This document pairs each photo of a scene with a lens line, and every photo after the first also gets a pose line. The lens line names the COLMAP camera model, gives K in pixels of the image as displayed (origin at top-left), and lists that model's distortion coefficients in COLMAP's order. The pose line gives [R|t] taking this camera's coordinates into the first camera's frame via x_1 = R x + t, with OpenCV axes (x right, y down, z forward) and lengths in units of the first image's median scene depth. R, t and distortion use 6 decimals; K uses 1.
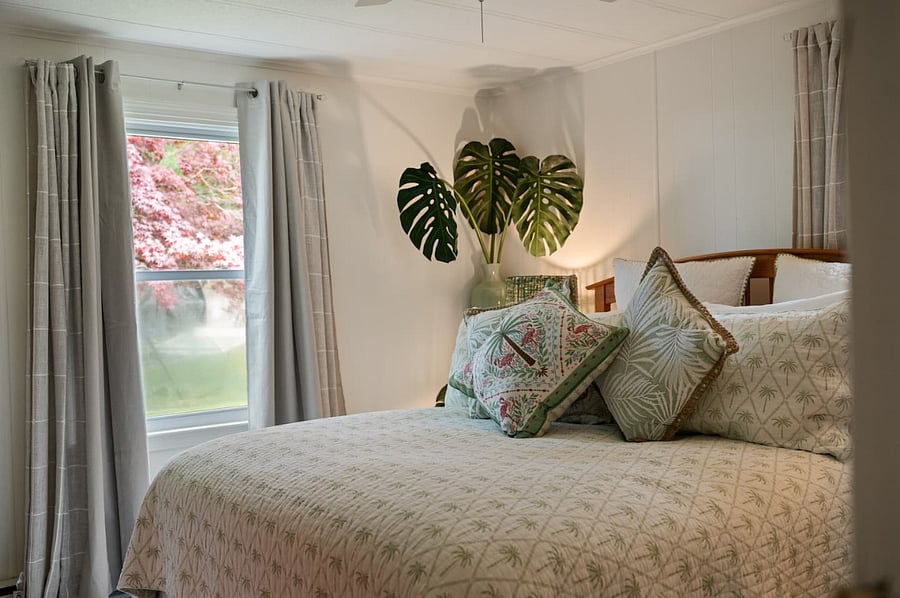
lens RADIAL K [[883.8, 0, 450.0], [0, 883.8, 292.8], [0, 0, 1]] dist [-0.026297, 0.000000]
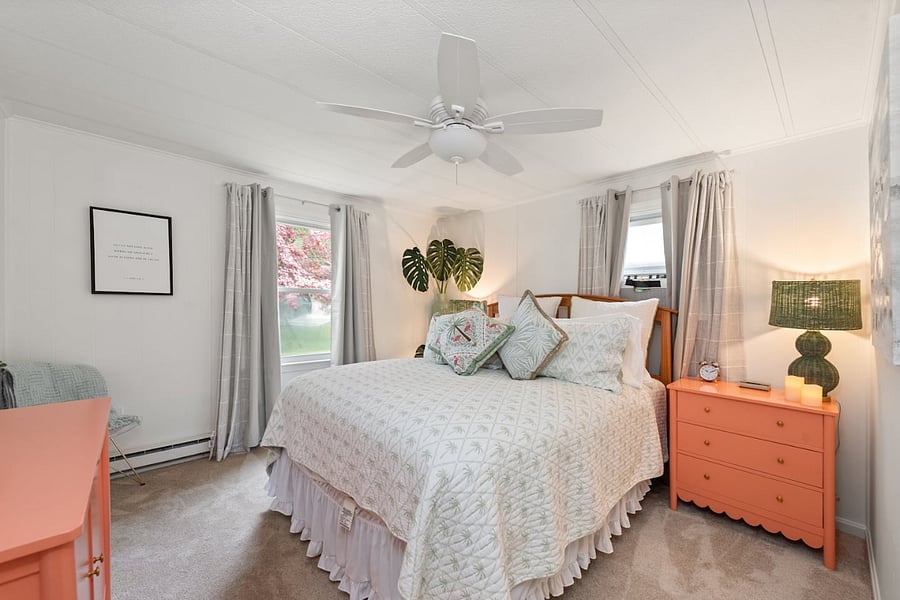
lens RADIAL K [[350.2, 0, 446.5], [0, 350.2, 320.2], [0, 0, 1]] dist [0.002186, 0.000256]
pose [[0.993751, 0.048942, 0.100317, -0.036322], [-0.052821, 0.997941, 0.036378, 0.002138], [-0.098330, -0.041449, 0.994290, 0.120171]]
